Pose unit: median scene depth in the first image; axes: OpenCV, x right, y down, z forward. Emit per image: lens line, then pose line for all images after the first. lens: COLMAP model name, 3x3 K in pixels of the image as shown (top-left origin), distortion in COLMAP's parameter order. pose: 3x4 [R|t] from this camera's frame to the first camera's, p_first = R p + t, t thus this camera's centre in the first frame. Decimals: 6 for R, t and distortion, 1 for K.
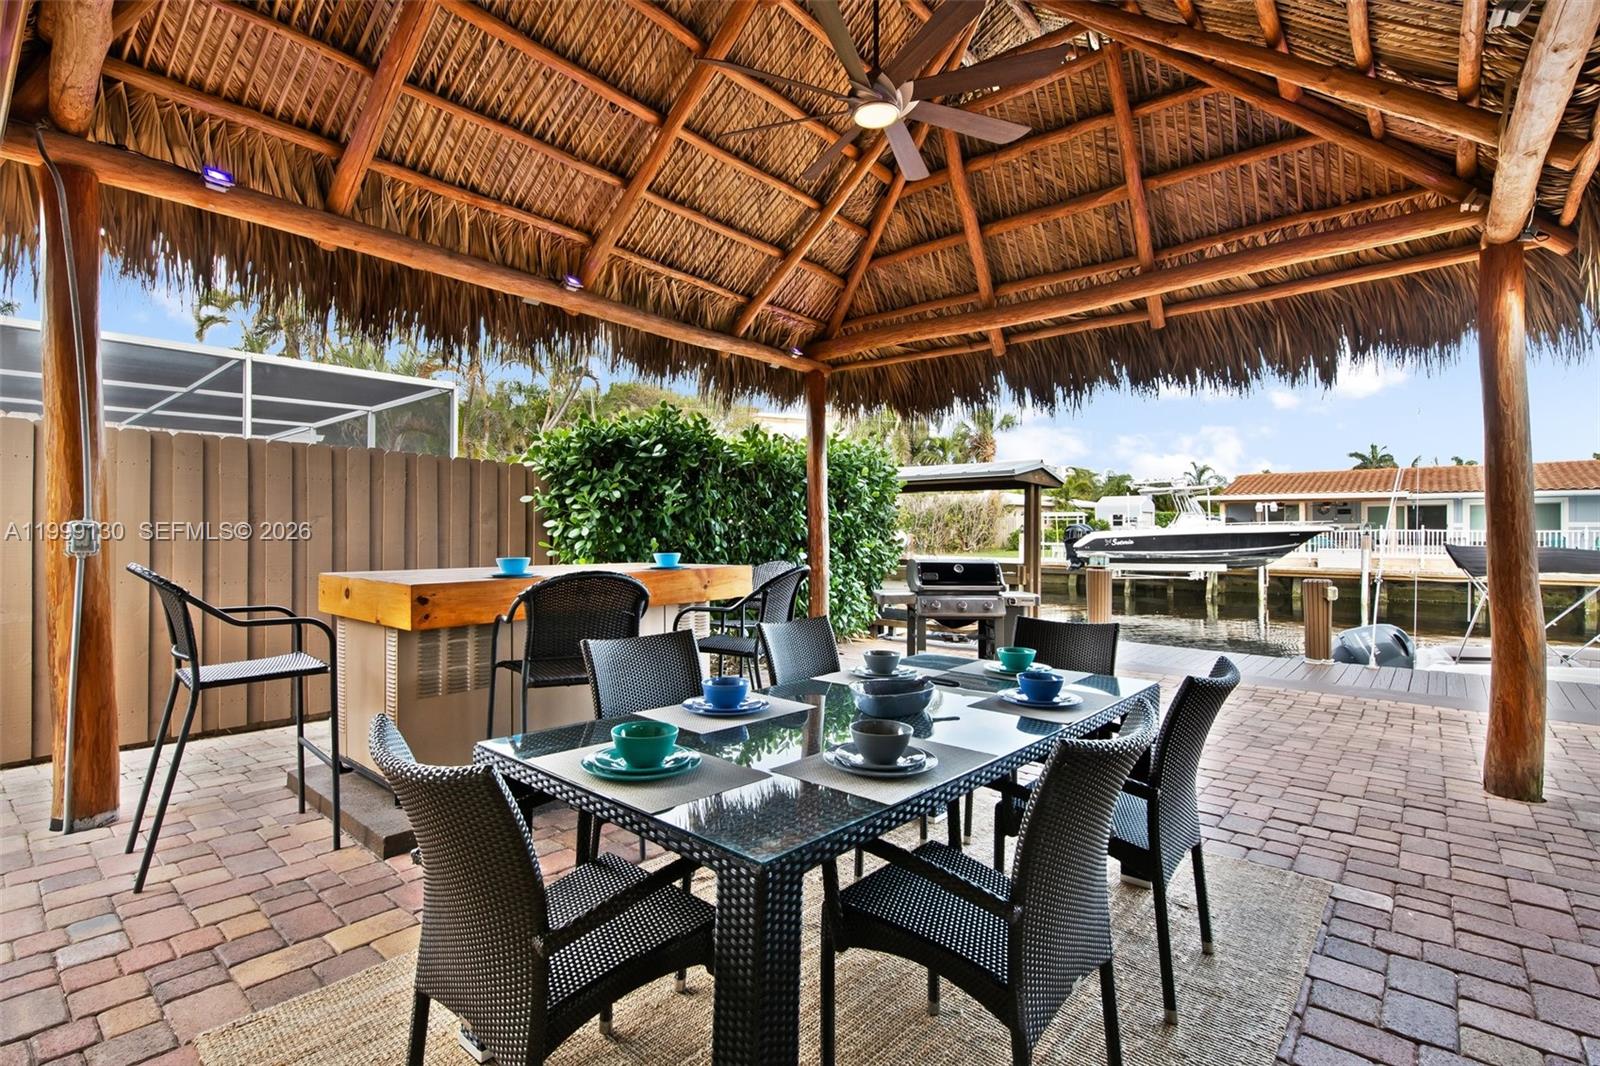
lens RADIAL K [[758.2, 0, 795.7], [0, 758.2, 537.4], [0, 0, 1]] dist [0.005718, -0.002299]
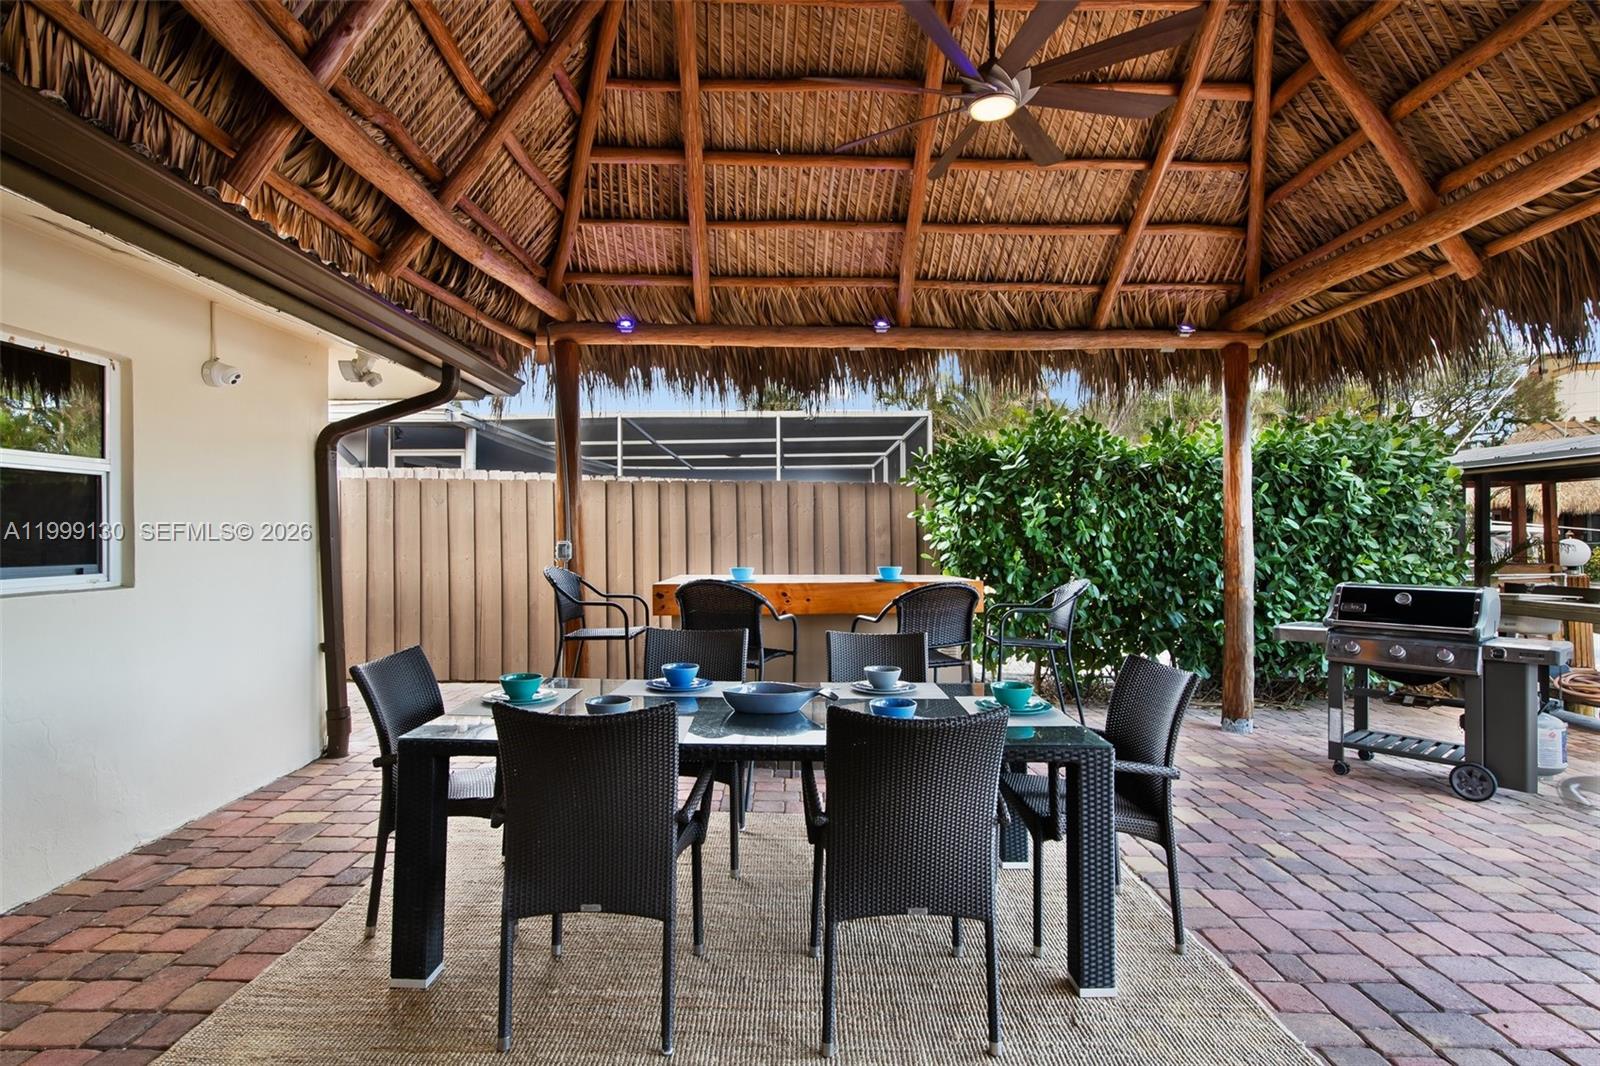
lens RADIAL K [[791.2, 0, 795.8], [0, 791.2, 538.8], [0, 0, 1]] dist [0.006383, -0.004021]
pose [[0.655397, -0.002903, -0.755279, 0.428202], [0.002030, 0.999996, -0.002082, -0.012807], [0.755282, -0.000168, 0.655400, 0.107929]]
